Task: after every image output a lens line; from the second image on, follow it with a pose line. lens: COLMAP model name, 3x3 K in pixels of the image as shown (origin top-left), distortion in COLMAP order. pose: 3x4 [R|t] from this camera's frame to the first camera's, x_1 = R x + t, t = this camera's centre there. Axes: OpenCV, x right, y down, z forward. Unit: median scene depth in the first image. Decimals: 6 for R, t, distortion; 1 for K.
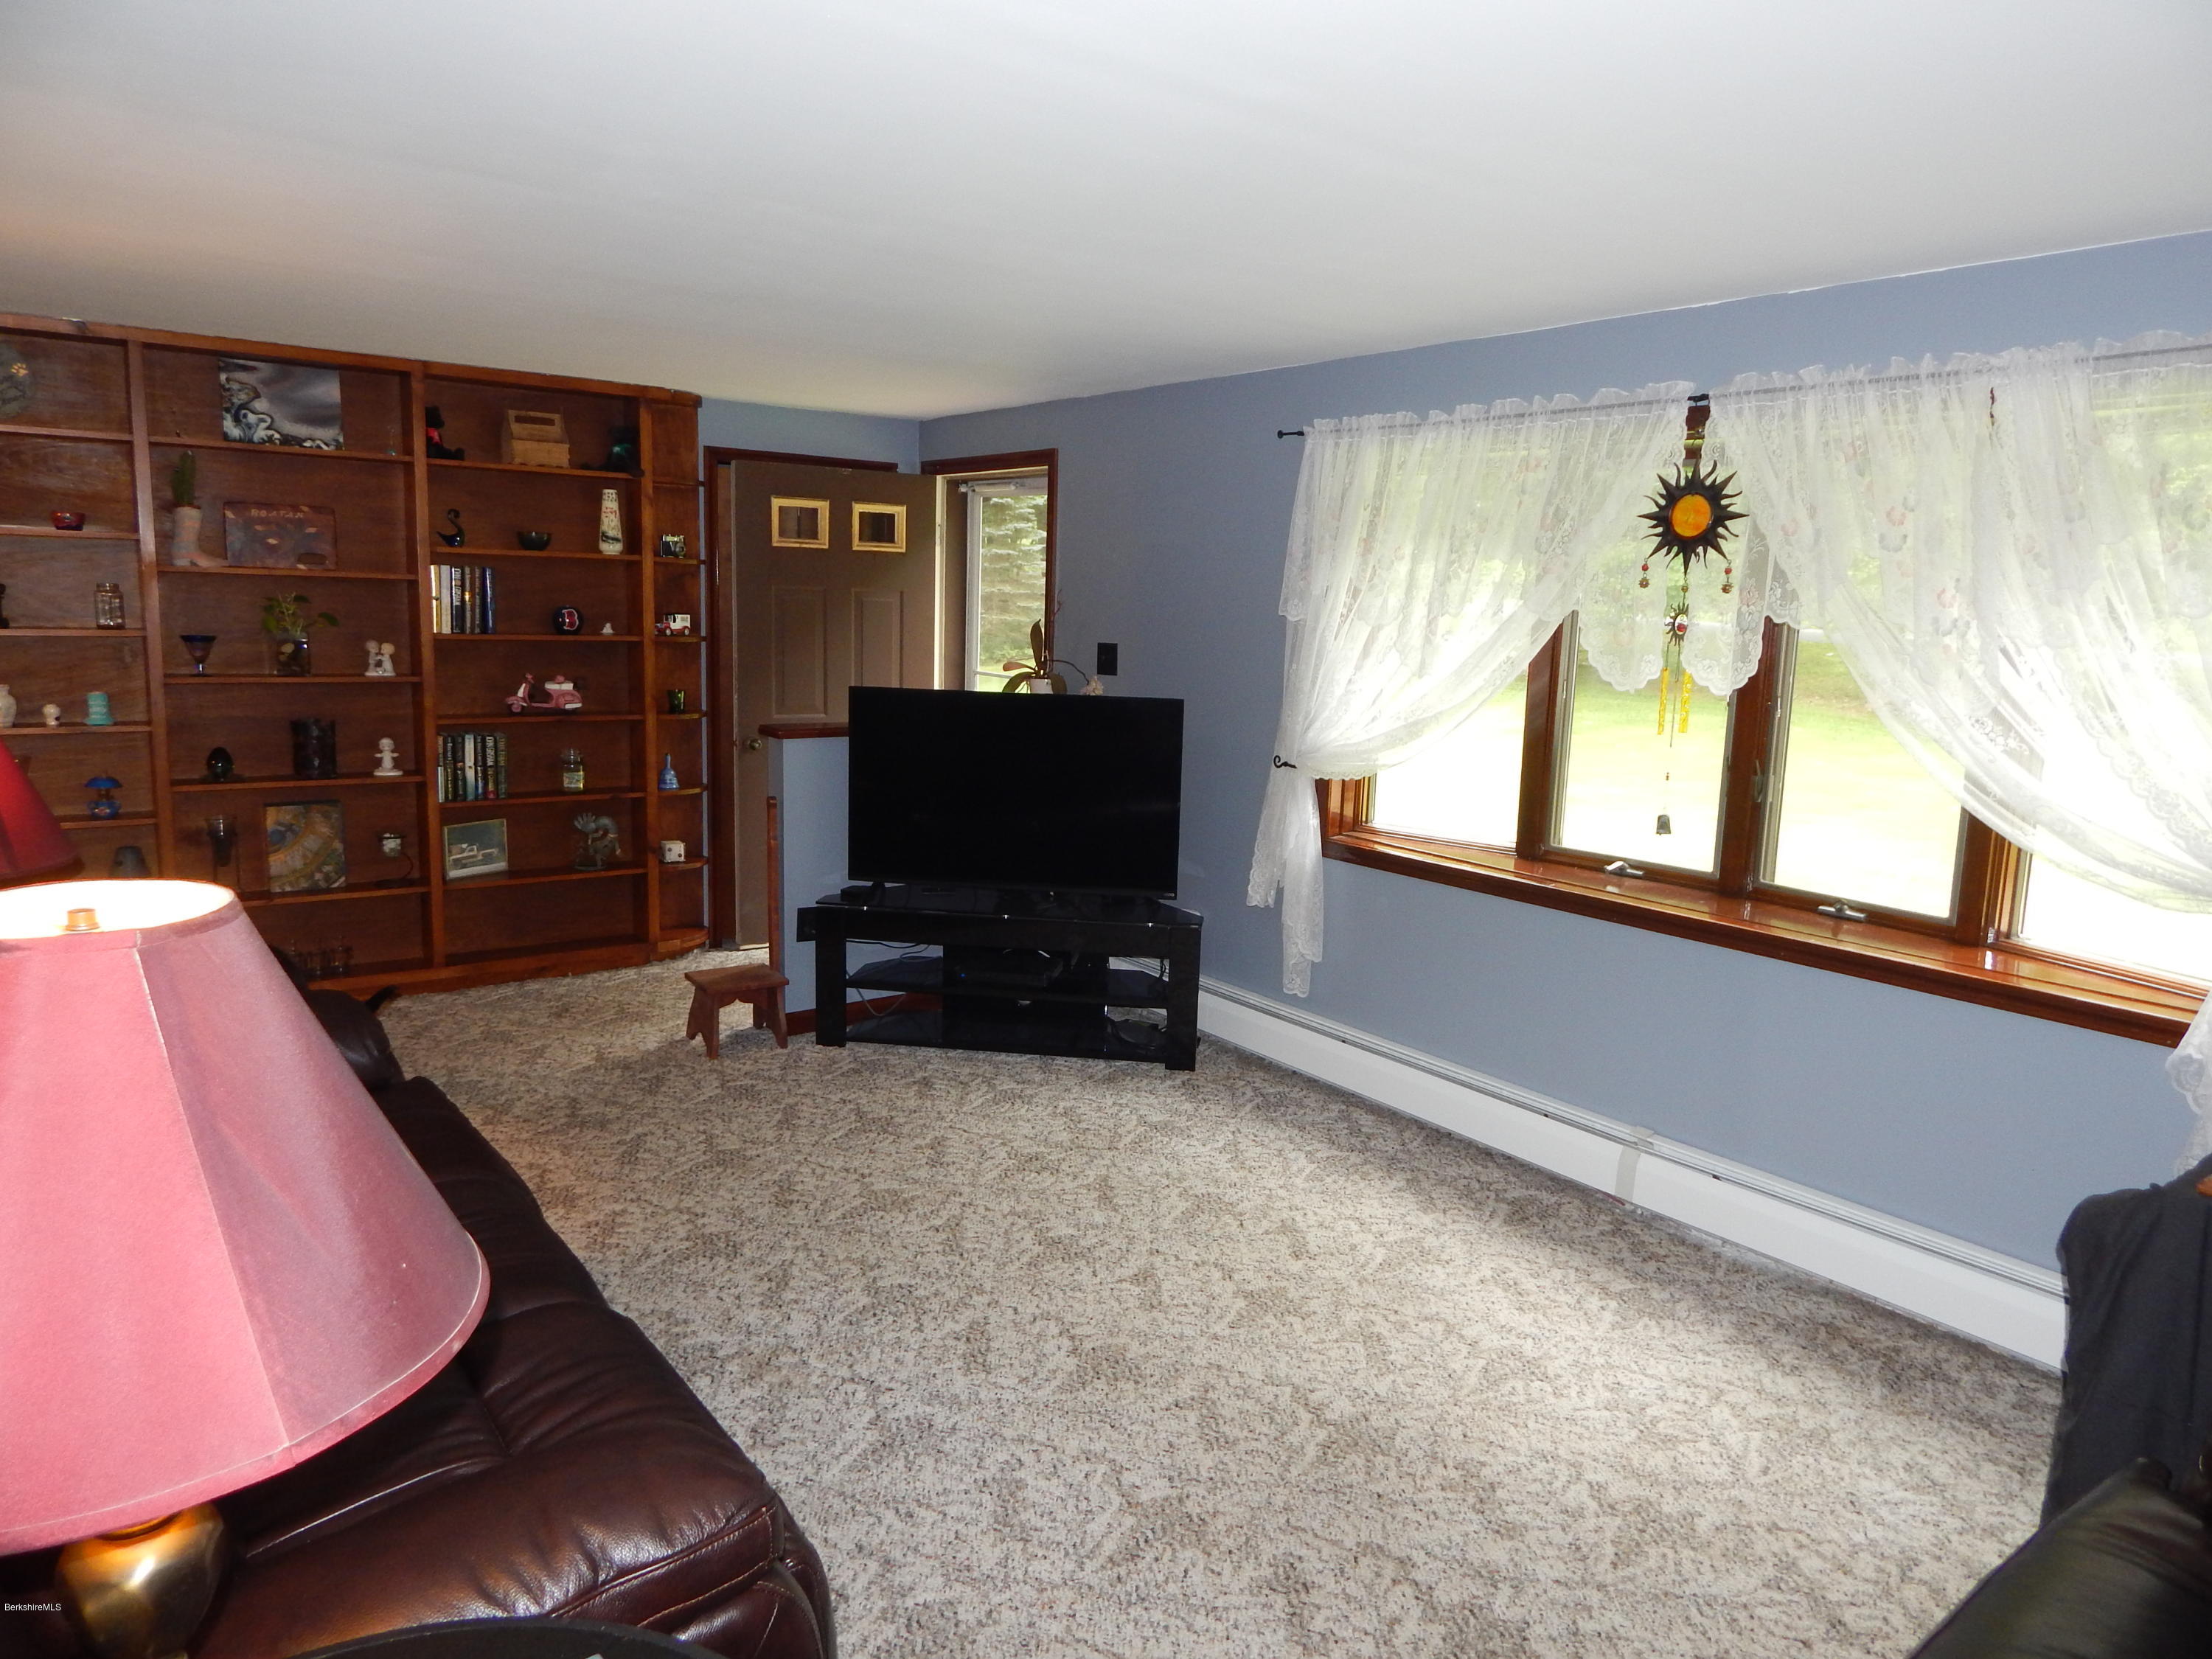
lens RADIAL K [[1455.2, 0, 1115.1], [0, 1455.2, 820.2], [0, 0, 1]] dist [0.013855, -0.022226]
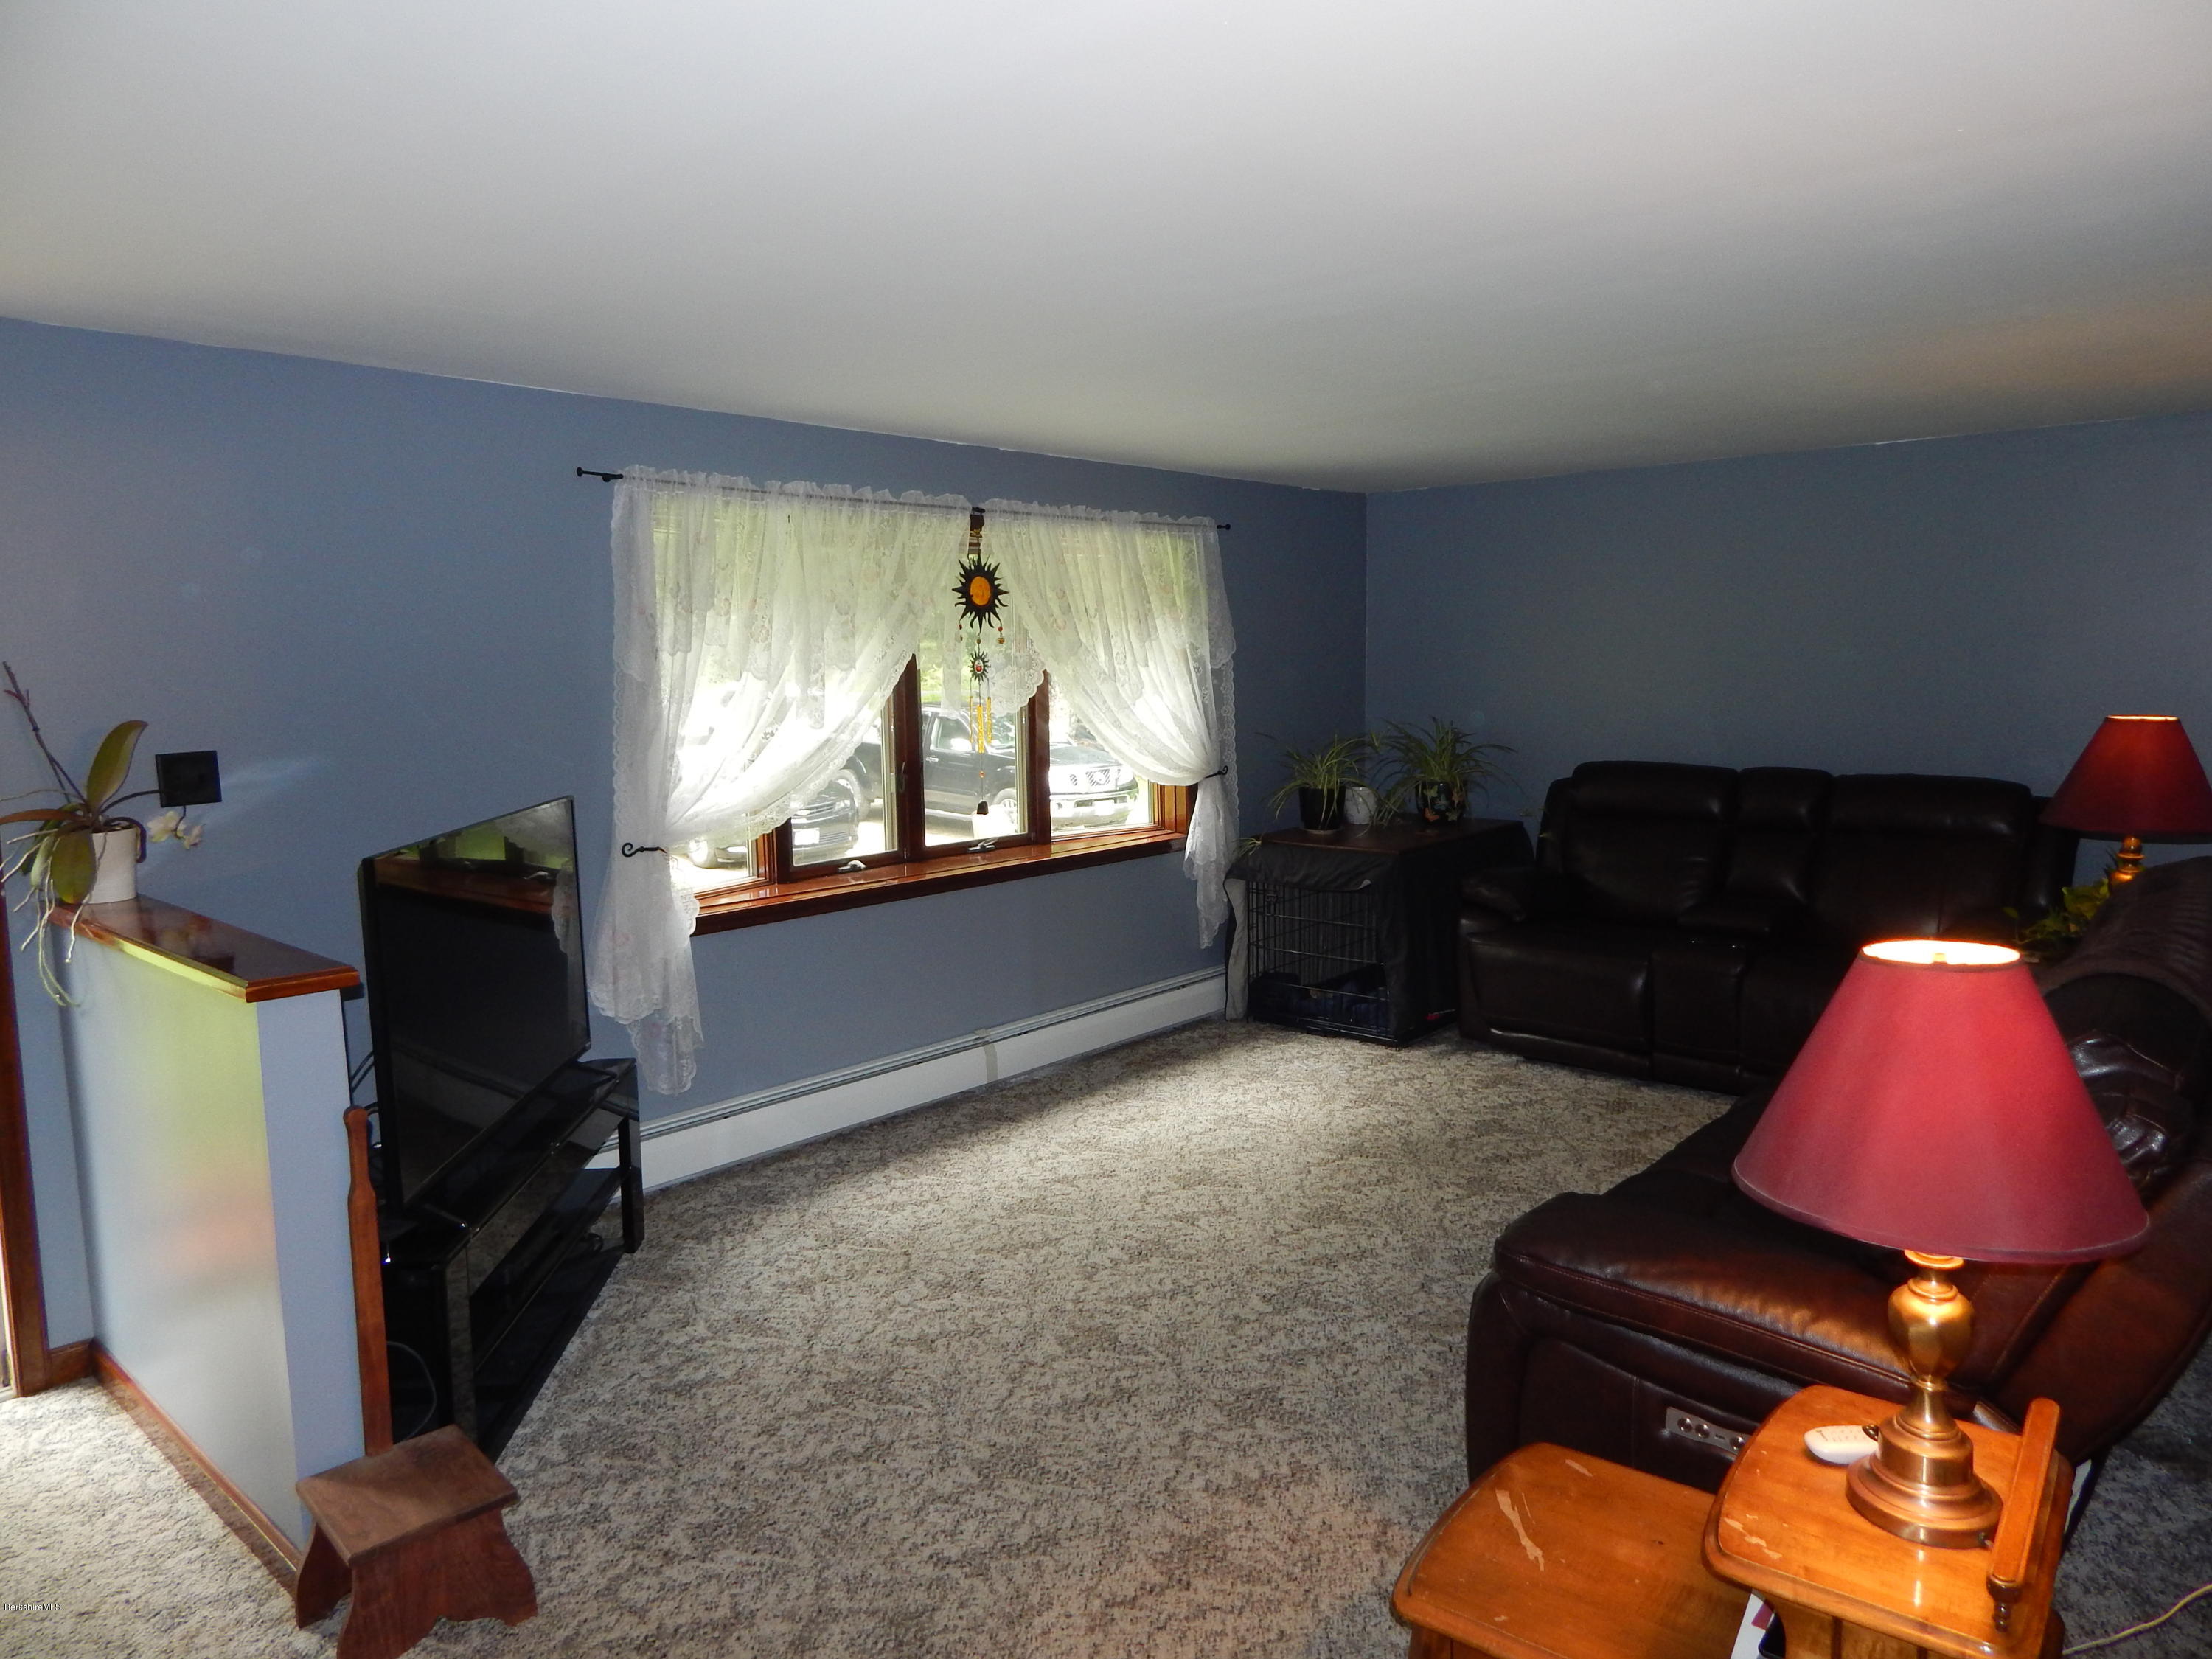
lens RADIAL K [[1455.2, 0, 1116.7], [0, 1455.2, 833.4], [0, 0, 1]] dist [0.013855, -0.022226]
pose [[-0.196700, -0.146875, 0.969400, -1.025289], [0.162560, 0.970146, 0.179973, -0.207178], [-0.966894, 0.192986, -0.166952, 1.122574]]
